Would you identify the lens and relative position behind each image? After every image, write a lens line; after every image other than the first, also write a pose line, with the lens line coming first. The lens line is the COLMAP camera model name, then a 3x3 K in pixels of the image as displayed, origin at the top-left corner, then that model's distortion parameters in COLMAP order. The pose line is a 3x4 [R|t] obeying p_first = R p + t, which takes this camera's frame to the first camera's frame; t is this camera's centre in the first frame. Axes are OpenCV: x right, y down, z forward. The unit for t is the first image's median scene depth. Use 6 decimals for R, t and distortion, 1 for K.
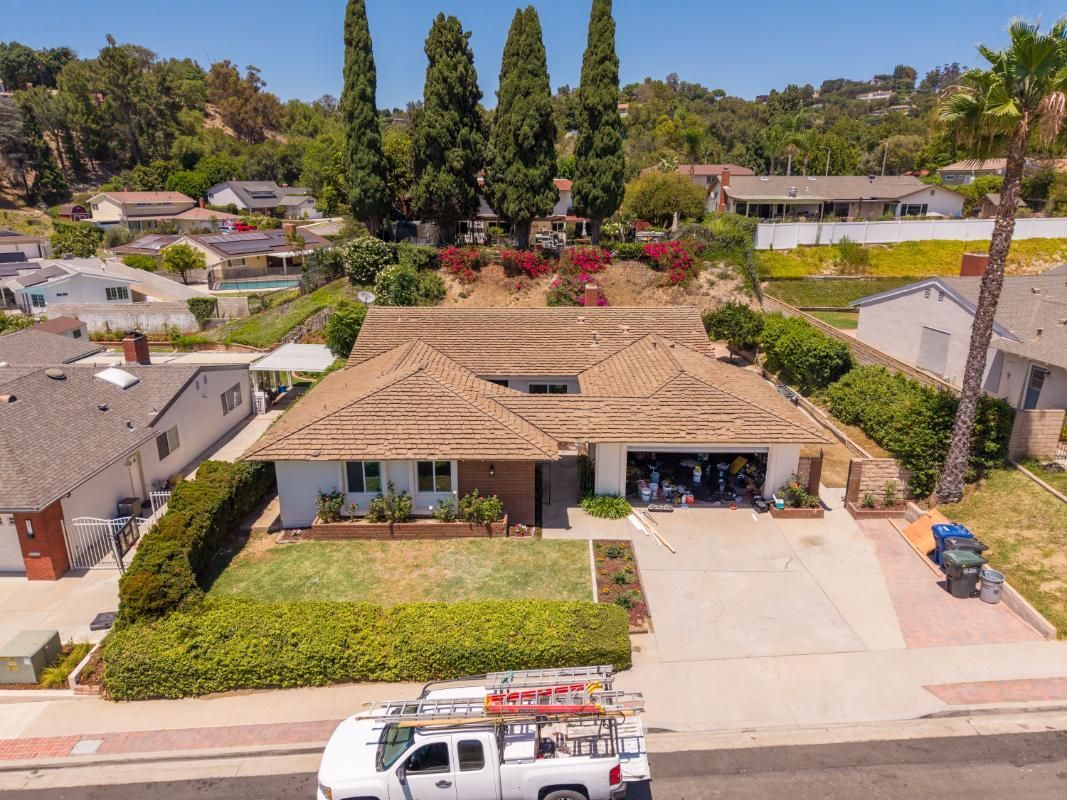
lens RADIAL K [[714.2, 0, 530.9], [0, 714.2, 402.6], [0, 0, 1]] dist [0.027243, -0.024796]
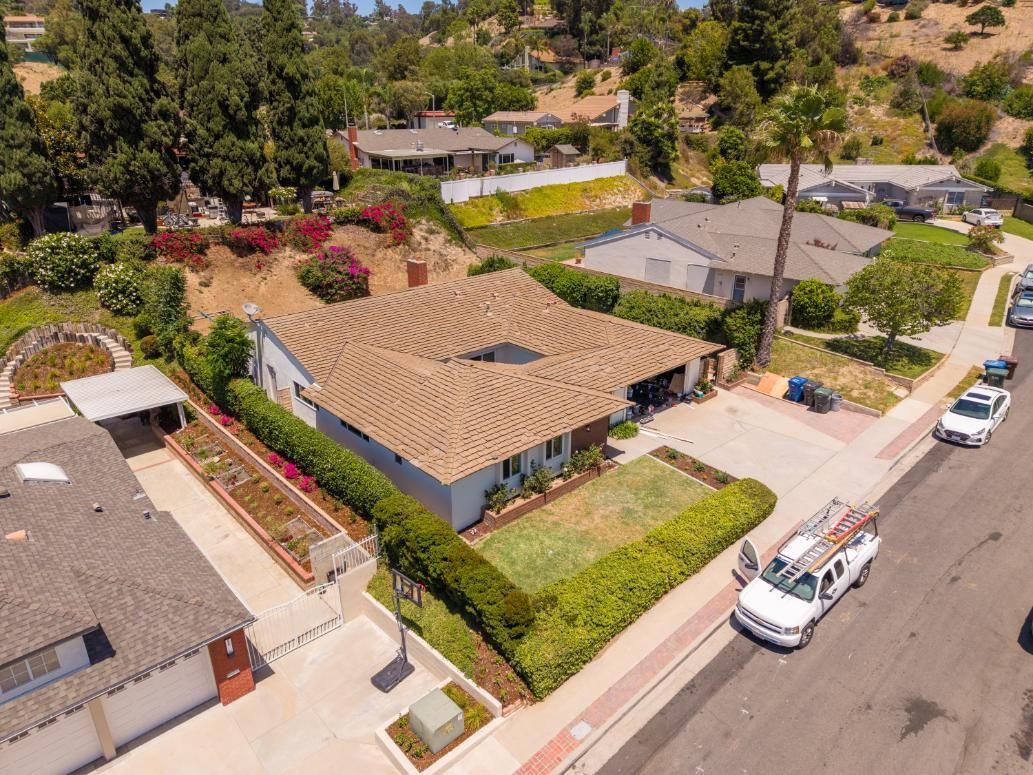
lens RADIAL K [[691.5, 0, 517.0], [0, 691.5, 393.1], [0, 0, 1]] dist [0.027243, -0.024796]
pose [[0.737266, -0.263757, 0.621989, -0.392070], [0.201023, 0.964589, 0.170759, -0.087378], [-0.645003, -0.000861, 0.764180, 0.057192]]
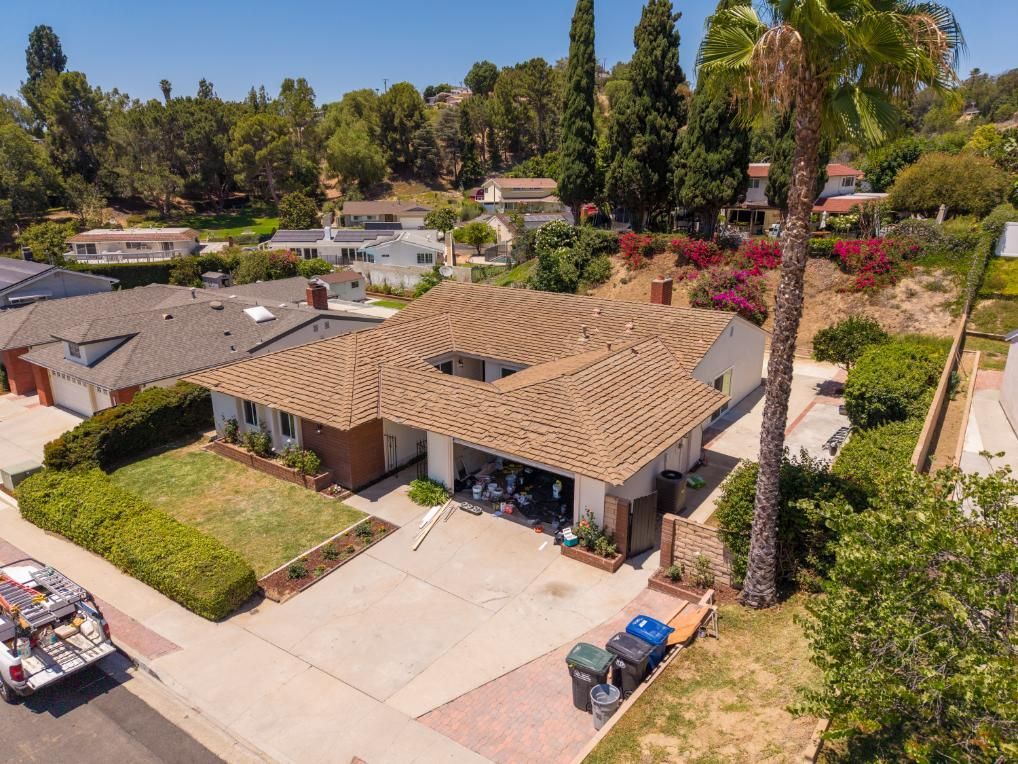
lens RADIAL K [[681.4, 0, 508.4], [0, 681.4, 382.3], [0, 0, 1]] dist [0.027243, -0.024796]
pose [[0.816696, 0.171659, -0.550945, 0.320899], [-0.170538, 0.983884, 0.053753, -0.034834], [0.551294, 0.050057, 0.832808, 0.123539]]
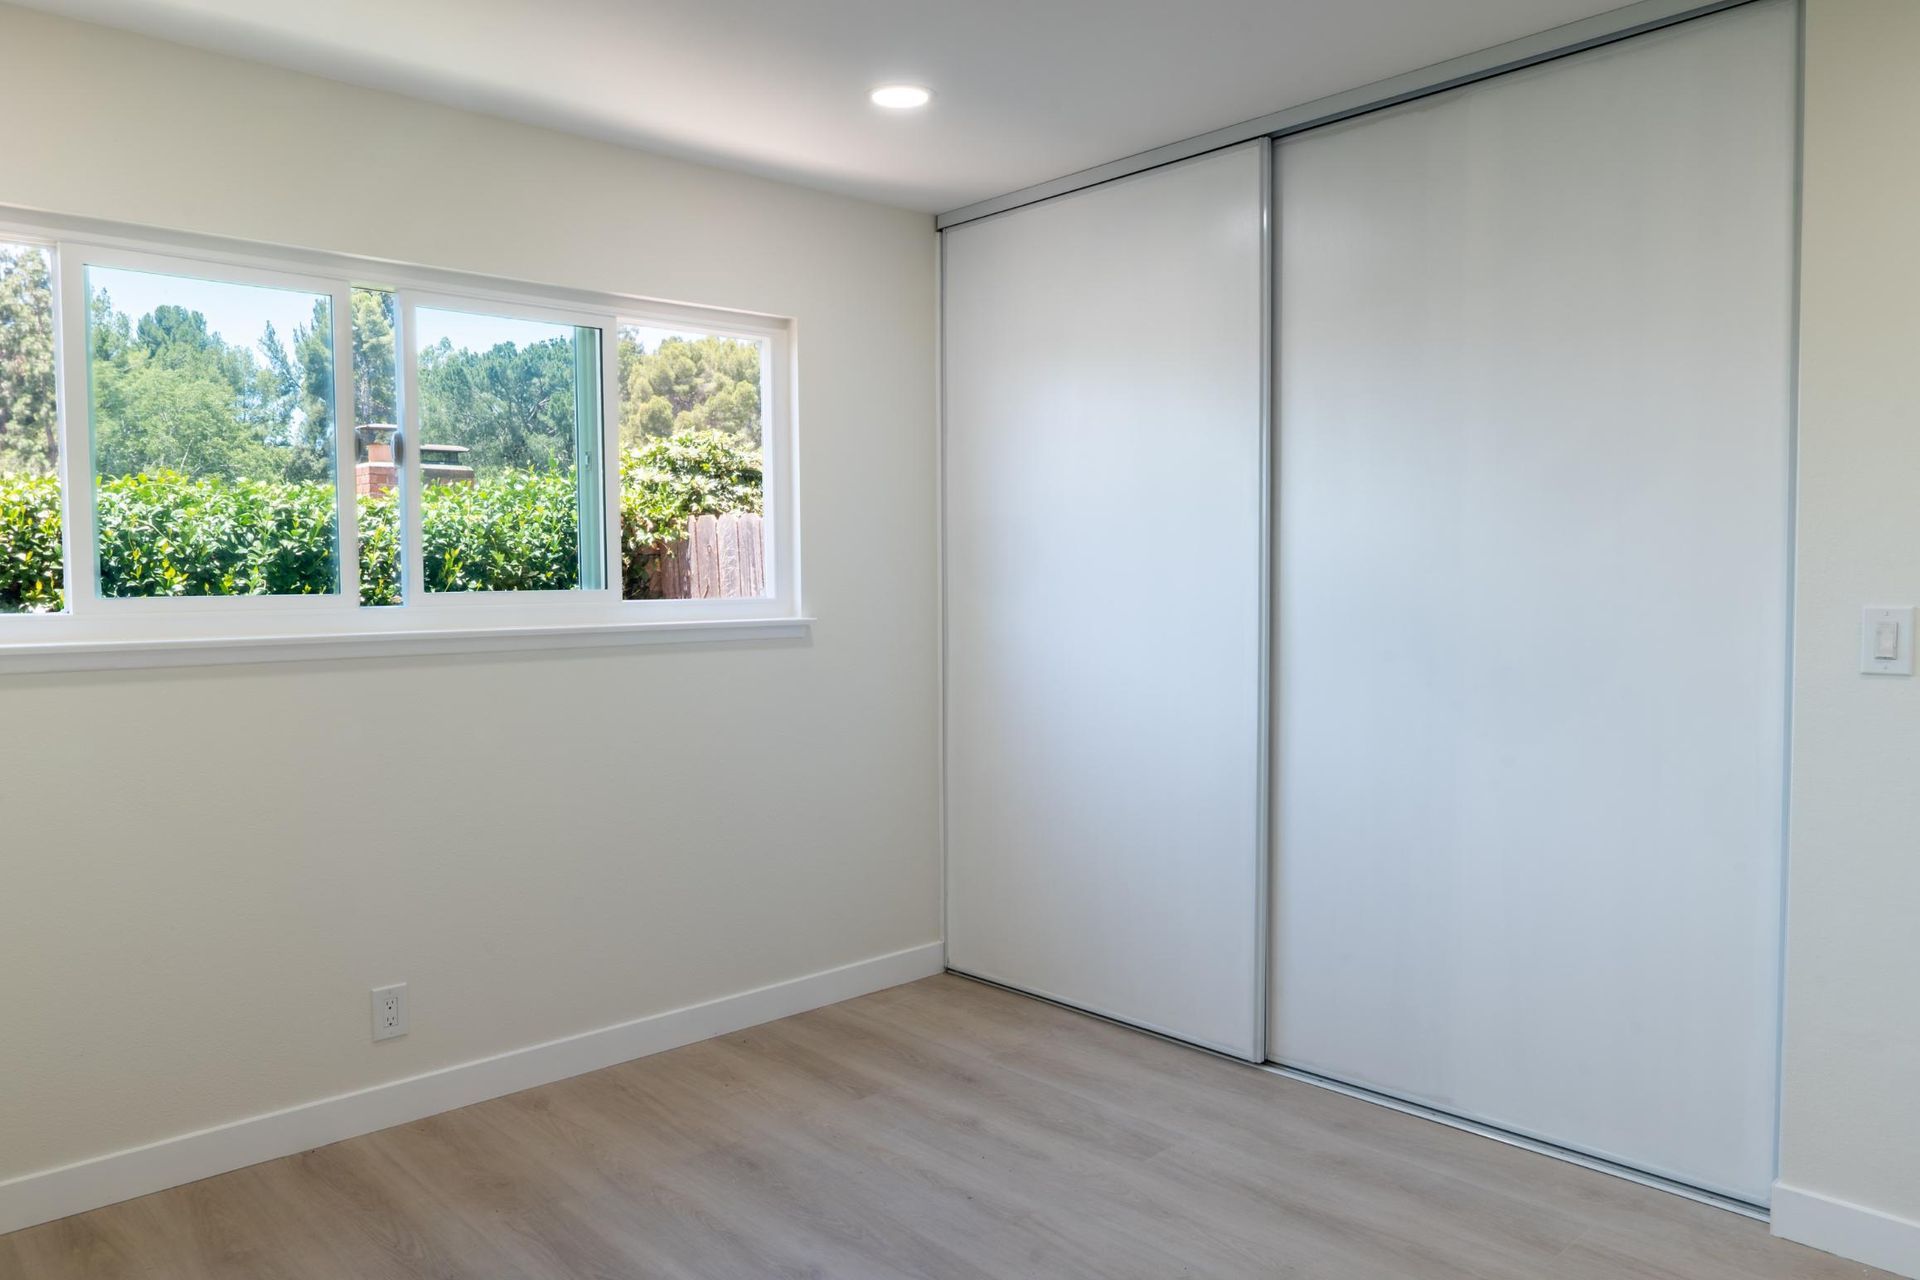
lens RADIAL K [[1365.4, 0, 960.2], [0, 1365.4, 642.2], [0, 0, 1]] dist [-0.013742, 0.003755]
pose [[0.687476, 0.028696, -0.725640, -0.050469], [-0.202182, 0.967276, -0.153296, 0.012696], [0.697495, 0.252099, 0.670781, 0.581684]]
